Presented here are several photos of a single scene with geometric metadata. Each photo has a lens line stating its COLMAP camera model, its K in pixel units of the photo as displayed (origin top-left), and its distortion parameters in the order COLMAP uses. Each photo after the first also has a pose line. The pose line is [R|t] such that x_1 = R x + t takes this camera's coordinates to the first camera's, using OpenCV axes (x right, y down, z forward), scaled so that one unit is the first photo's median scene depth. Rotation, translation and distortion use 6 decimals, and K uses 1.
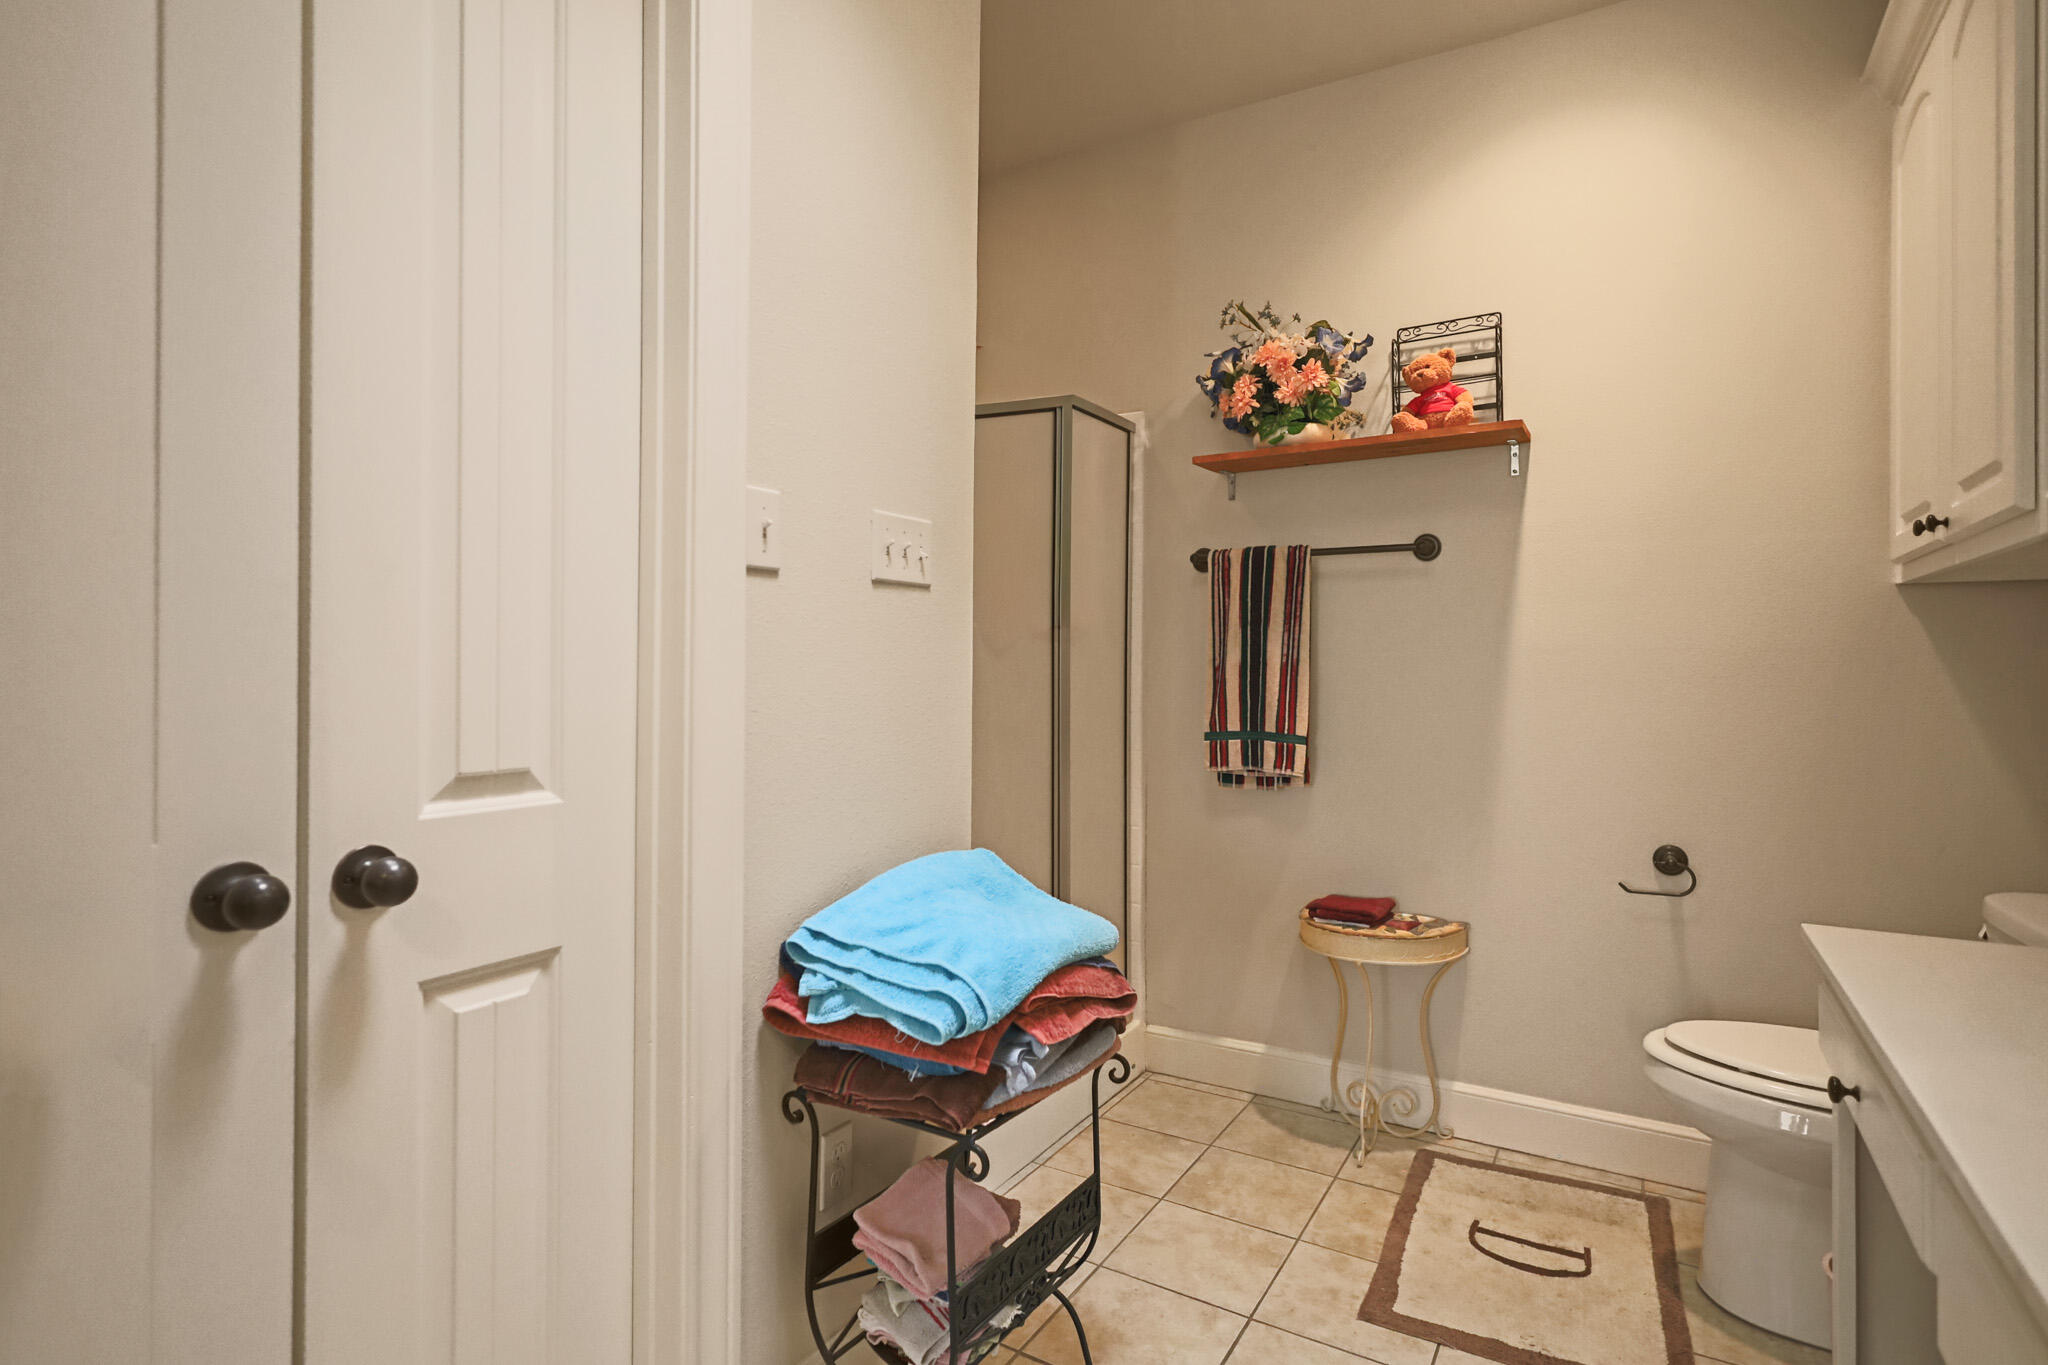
lens RADIAL K [[1020.0, 0, 1040.8], [0, 1020.0, 668.6], [0, 0, 1]] dist [0.000498, 0.000390]
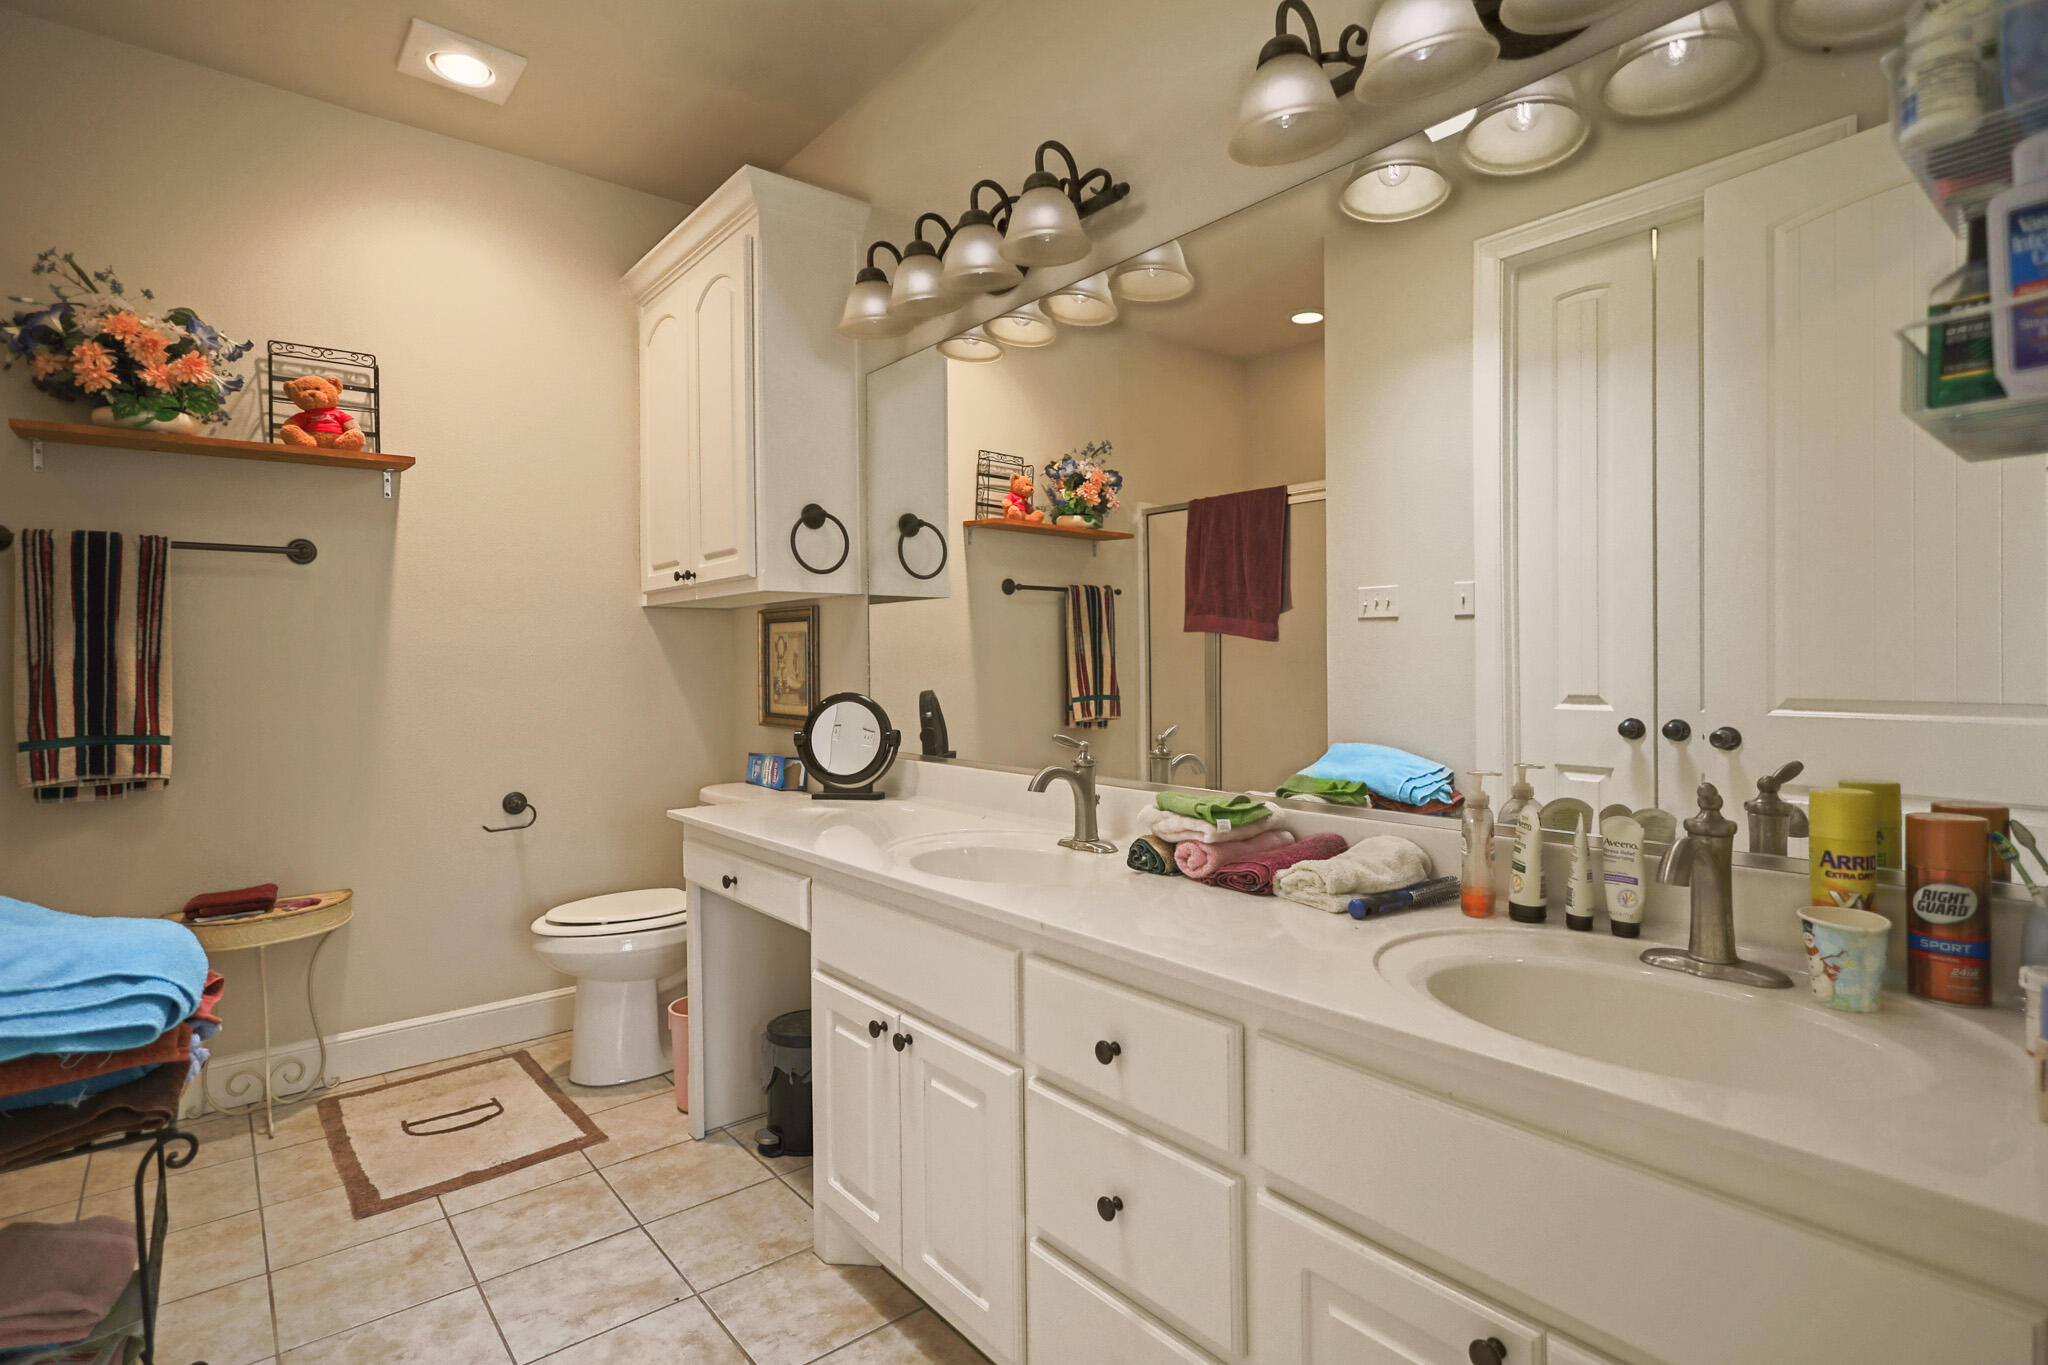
lens RADIAL K [[1020.0, 0, 1035.0], [0, 1020.0, 672.5], [0, 0, 1]] dist [0.000498, 0.000390]
pose [[0.335159, -0.025439, 0.941818, -0.388228], [0.009094, 0.999676, 0.023765, -0.009308], [-0.942118, 0.000600, 0.335282, -0.092600]]
